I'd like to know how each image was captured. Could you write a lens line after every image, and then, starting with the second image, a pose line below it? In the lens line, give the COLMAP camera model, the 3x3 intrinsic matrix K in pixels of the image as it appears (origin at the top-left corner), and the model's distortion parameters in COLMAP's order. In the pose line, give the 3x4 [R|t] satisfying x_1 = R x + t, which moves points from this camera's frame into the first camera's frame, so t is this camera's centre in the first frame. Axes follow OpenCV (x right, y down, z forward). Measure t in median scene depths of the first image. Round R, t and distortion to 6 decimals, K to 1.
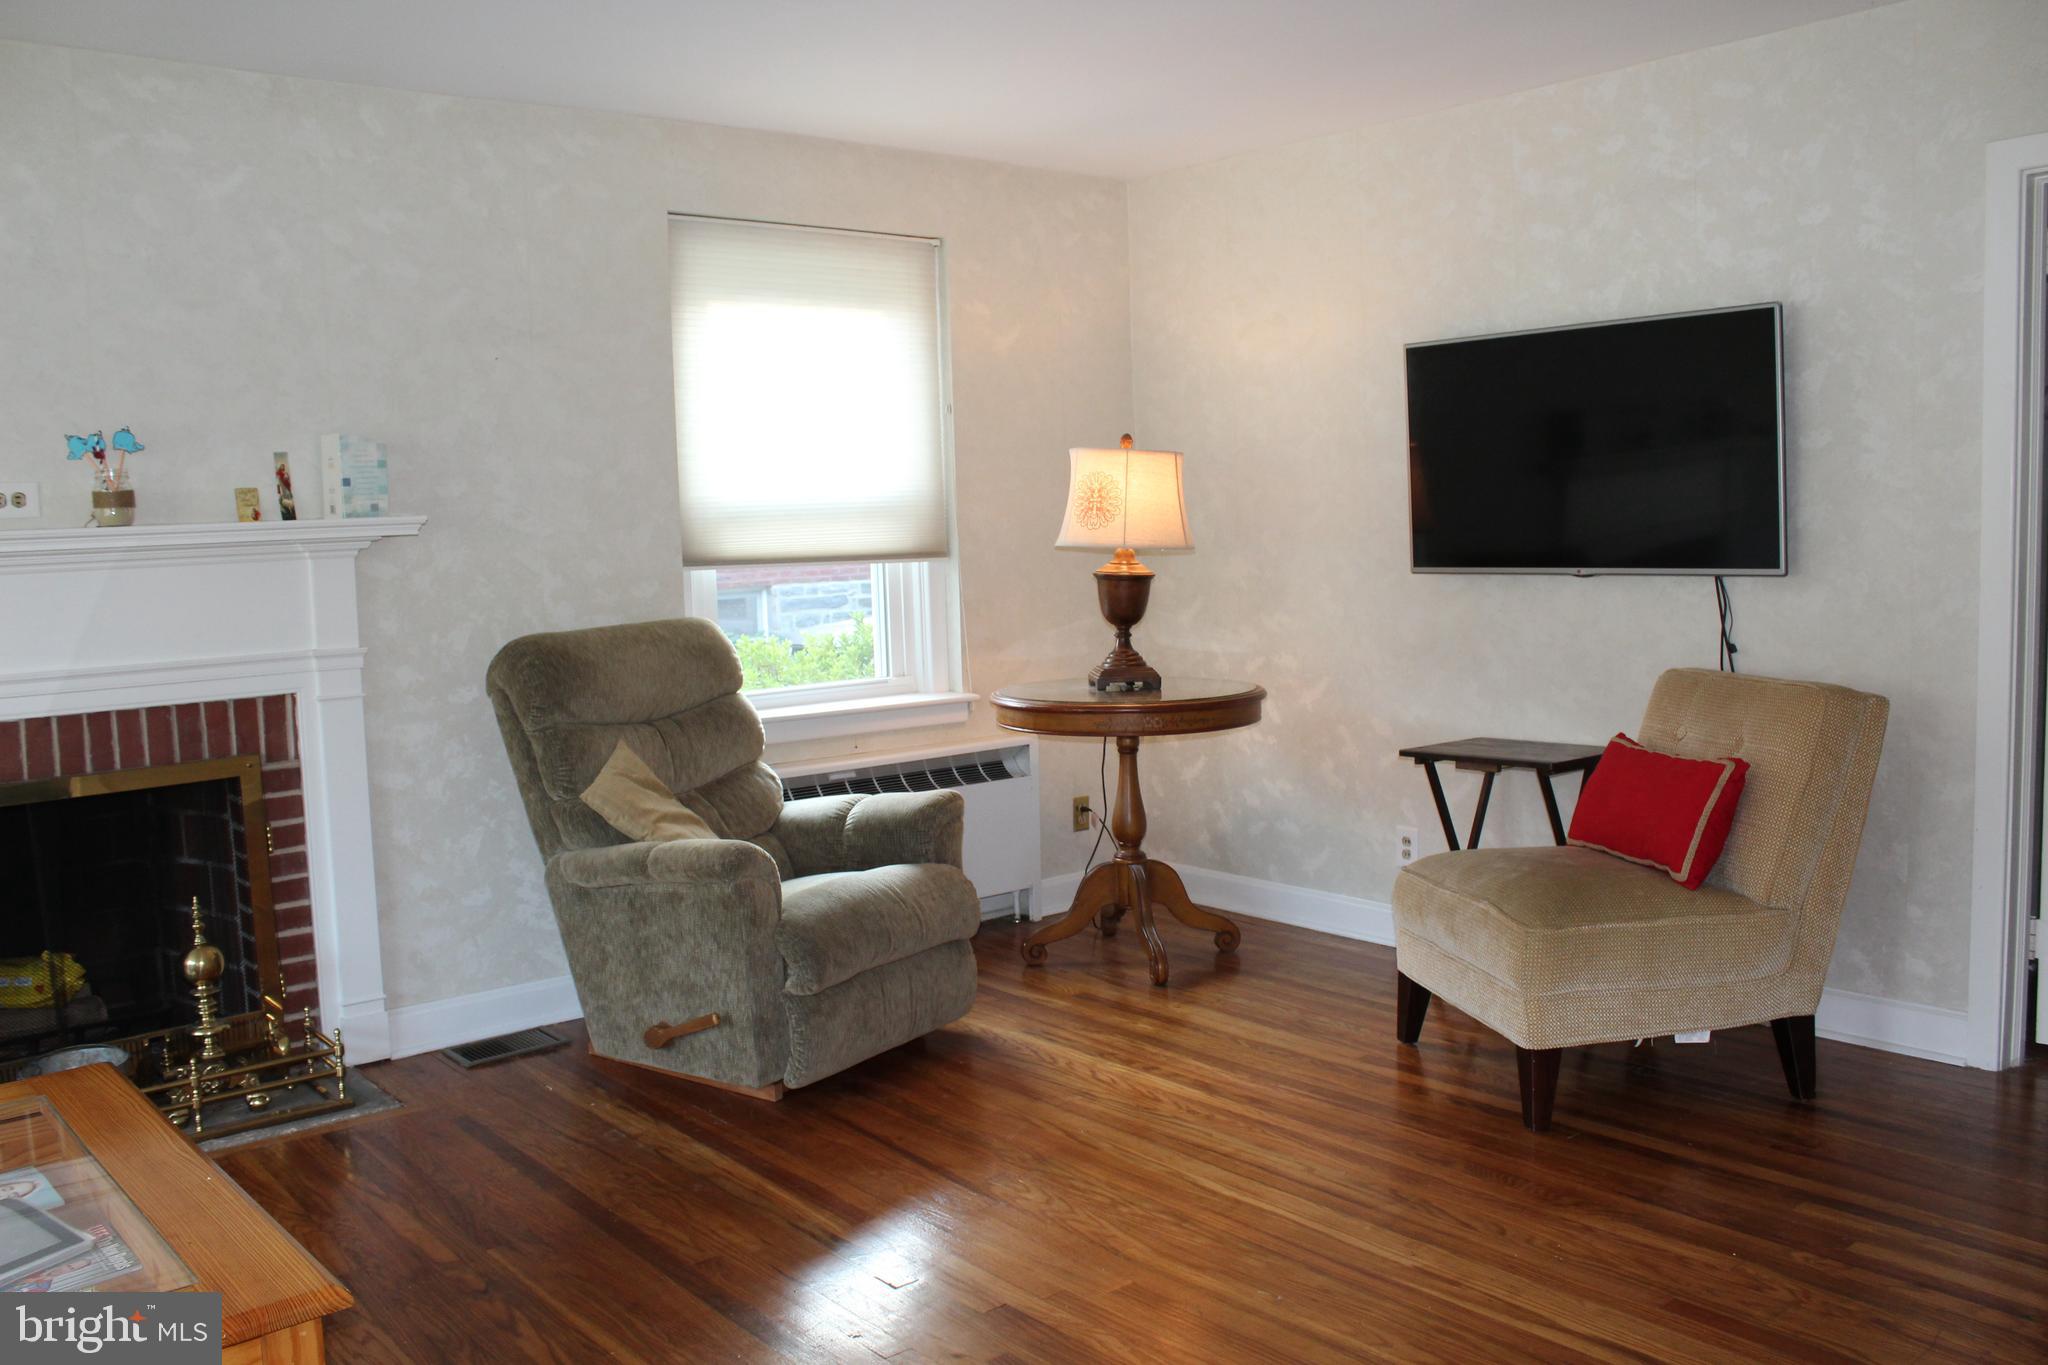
lens RADIAL K [[1702.1, 0, 1014.9], [0, 1702.1, 683.8], [0, 0, 1]] dist [-0.166164, 0.138803]
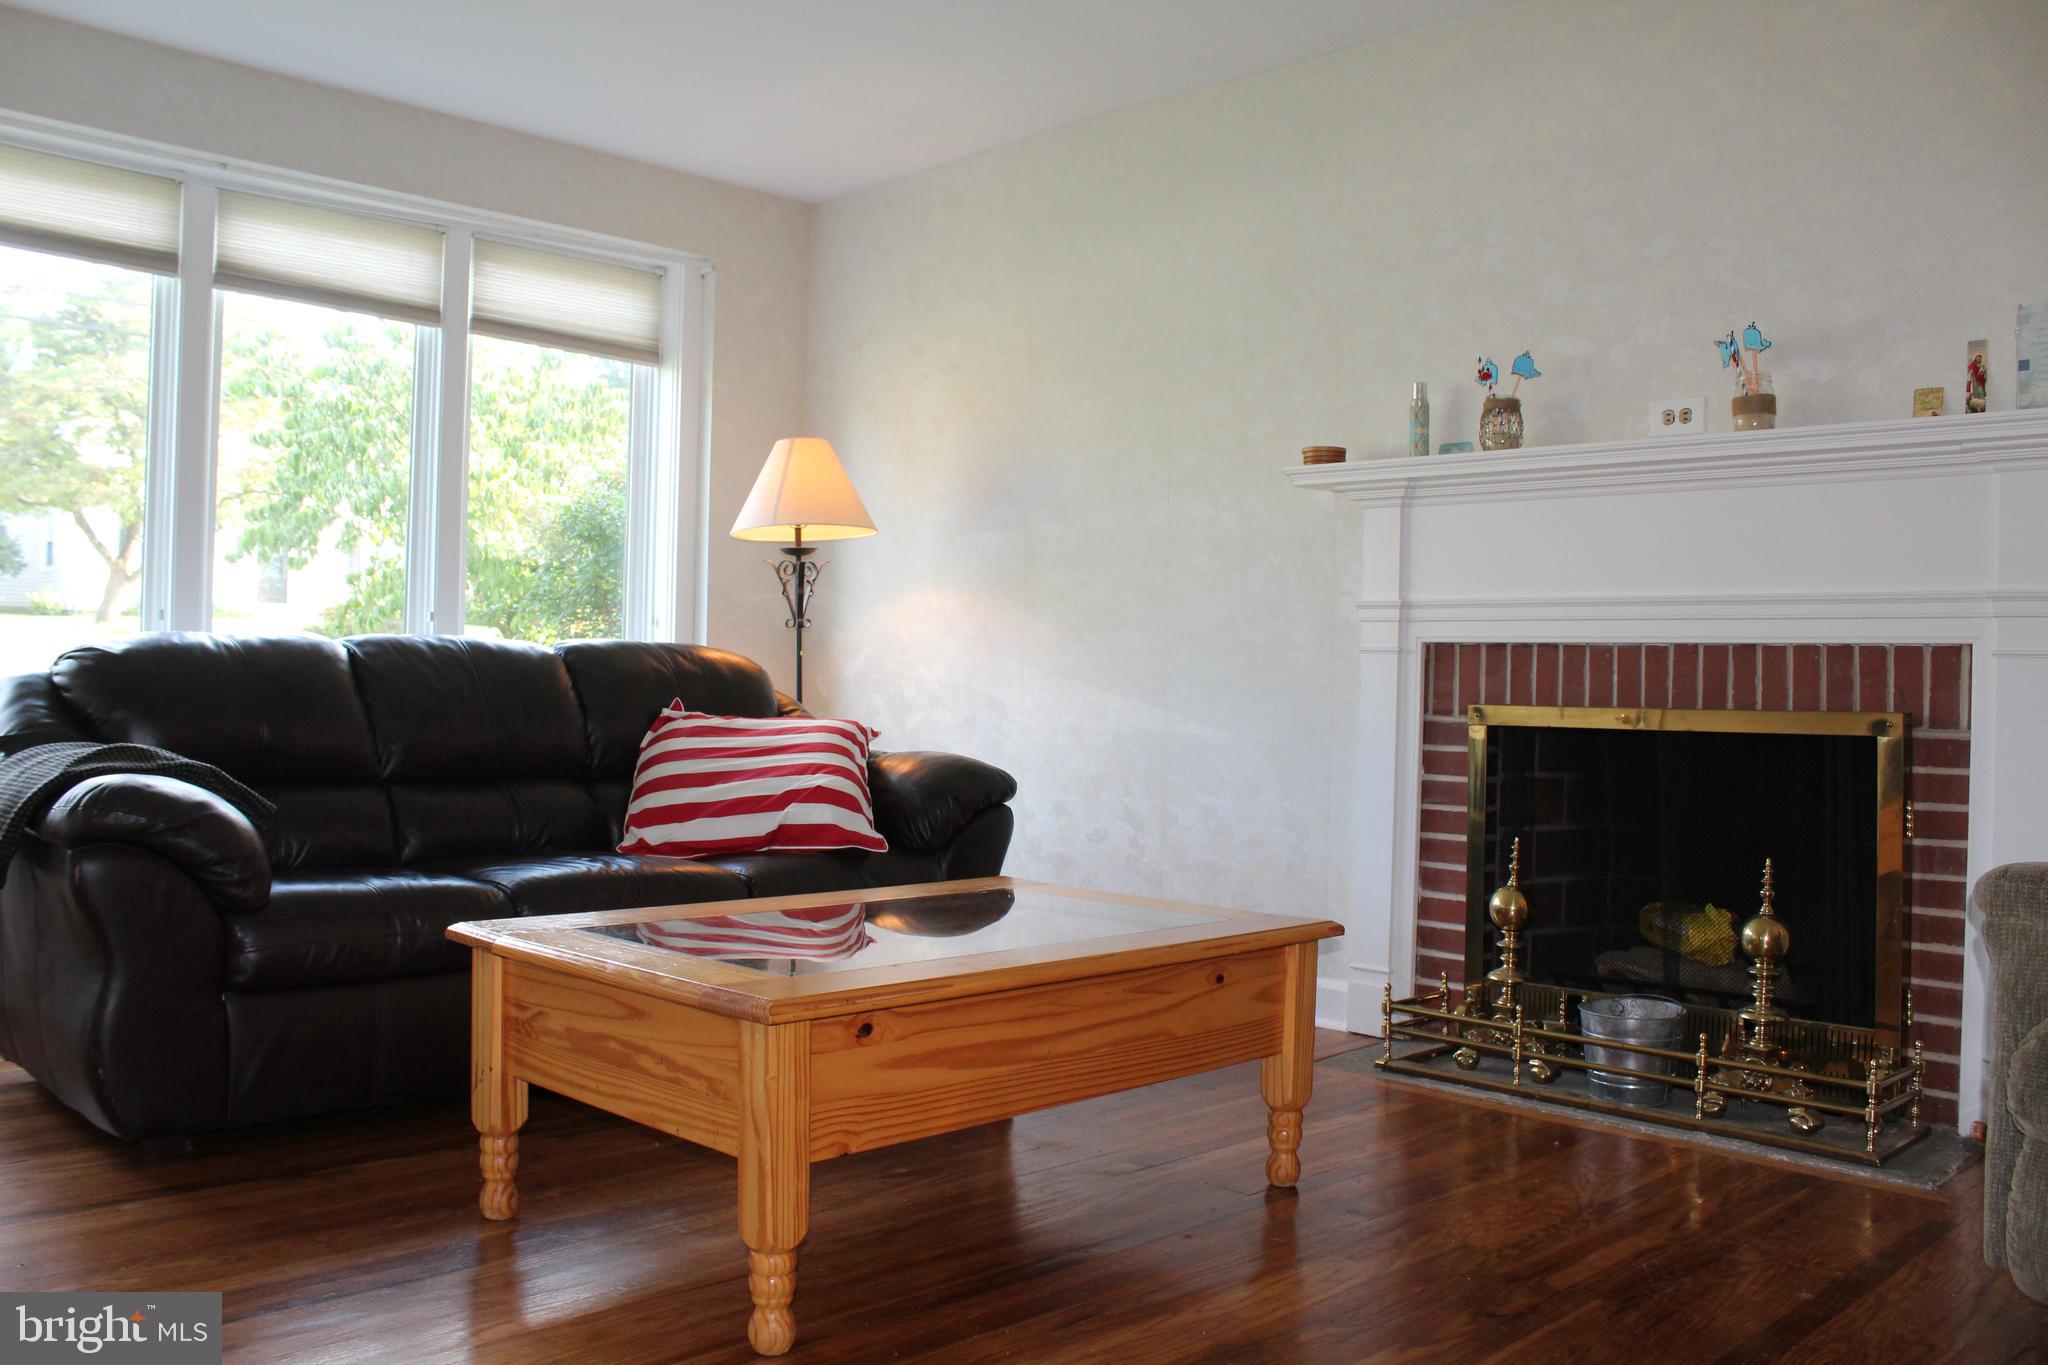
lens RADIAL K [[1702.1, 0, 1014.9], [0, 1702.1, 683.8], [0, 0, 1]] dist [-0.166164, 0.138803]
pose [[0.082925, 0.039817, -0.995760, 0.303336], [-0.124596, 0.991775, 0.029282, 0.058575], [0.988736, 0.121640, 0.087204, 0.491907]]
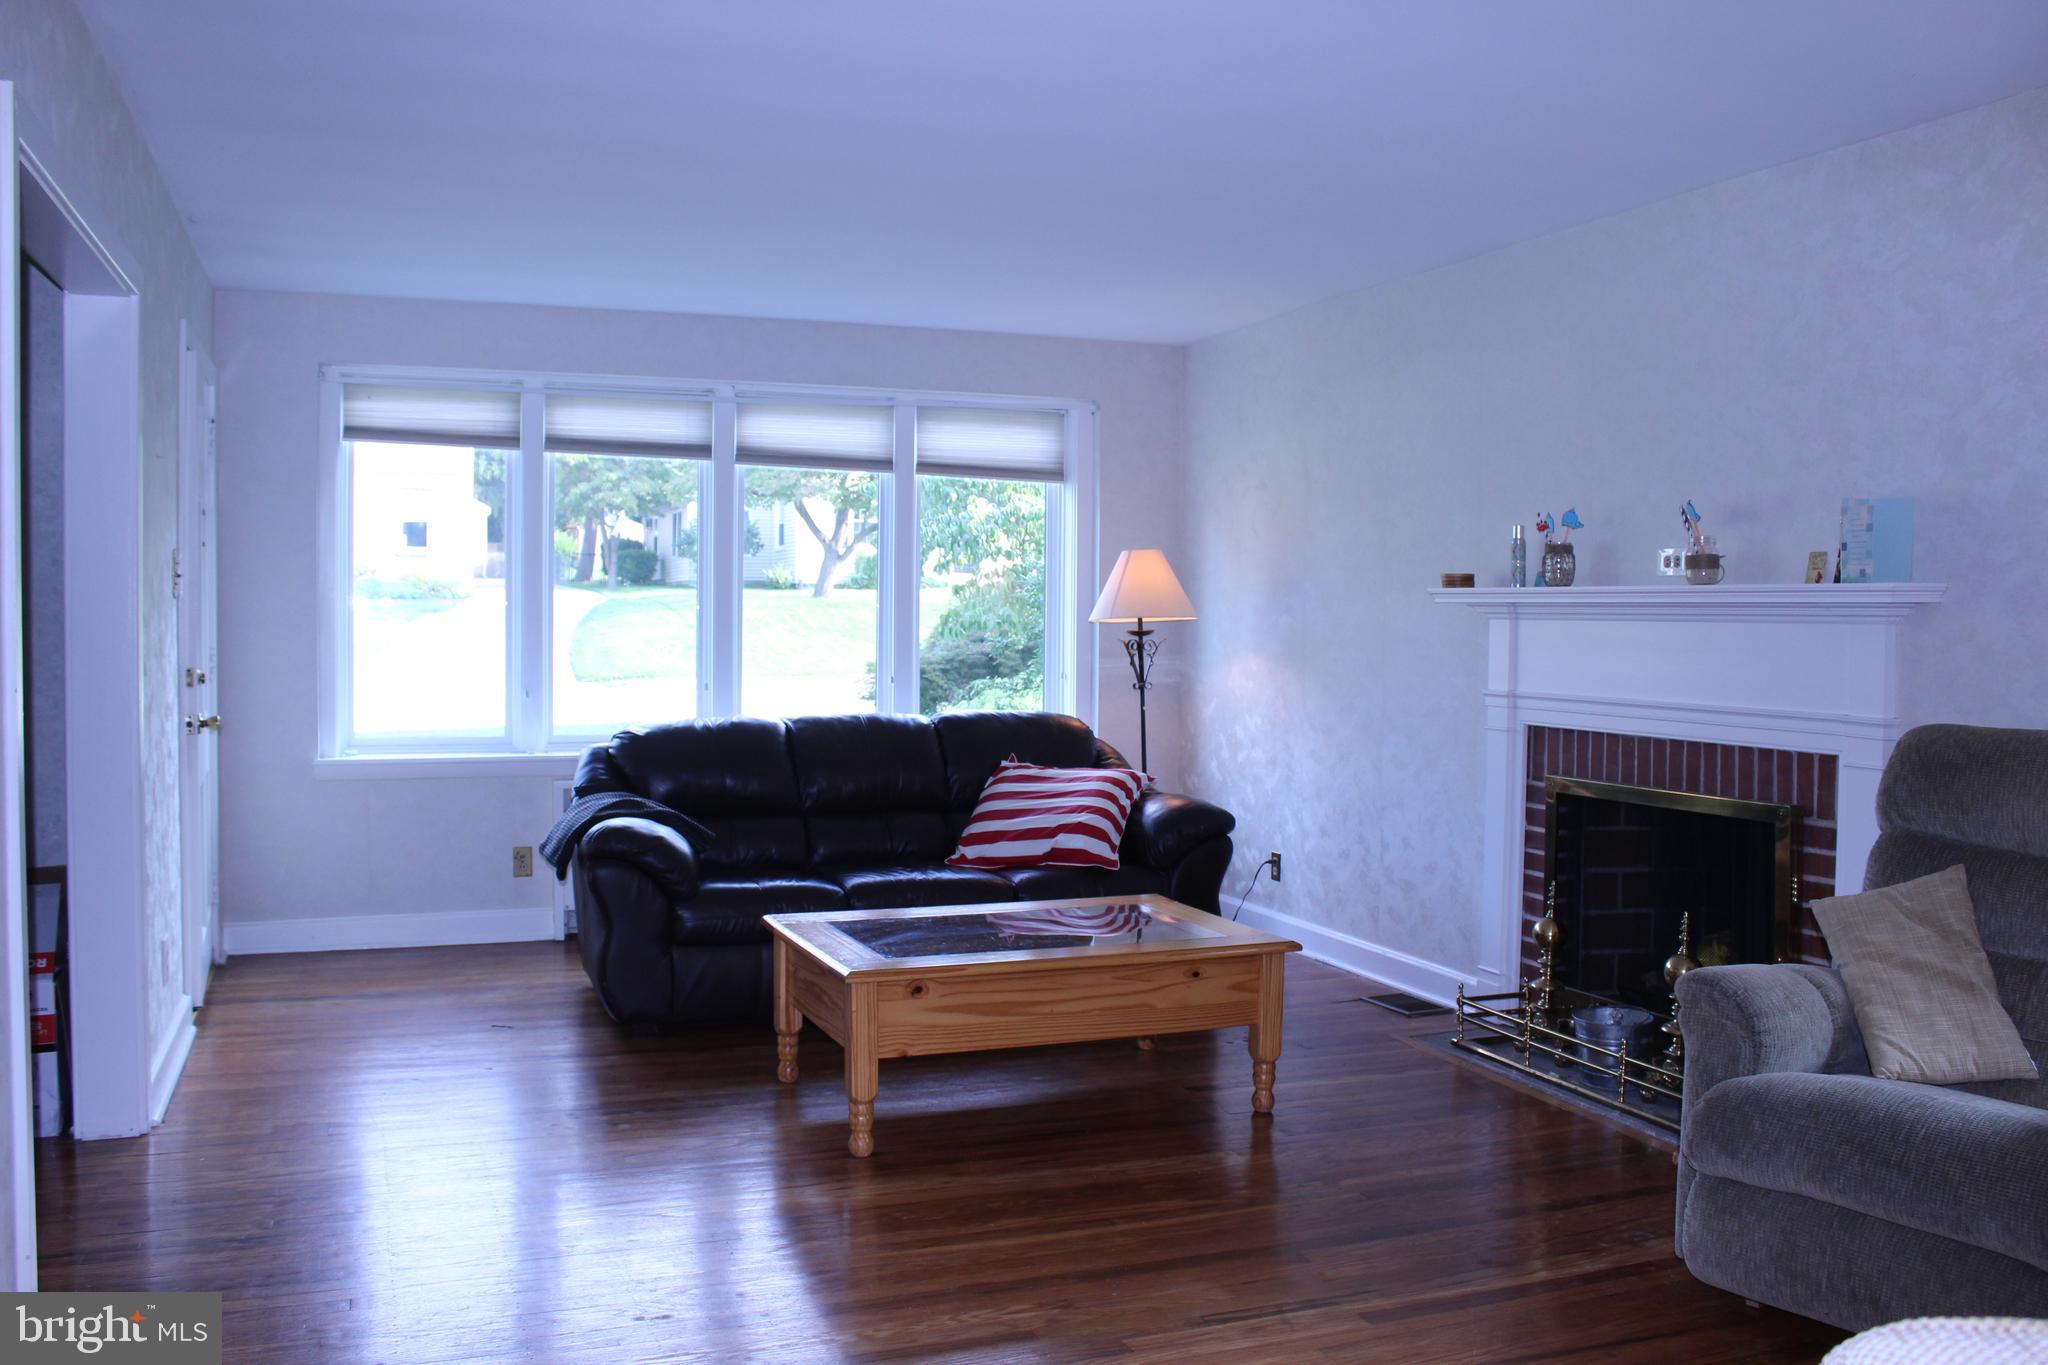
lens RADIAL K [[1702.1, 0, 1014.9], [0, 1702.1, 683.8], [0, 0, 1]] dist [-0.166164, 0.138803]
pose [[-0.320701, 0.070405, -0.944560, 0.673277], [-0.093499, 0.990010, 0.105537, -0.097170], [0.942554, 0.122161, -0.310915, 0.842615]]
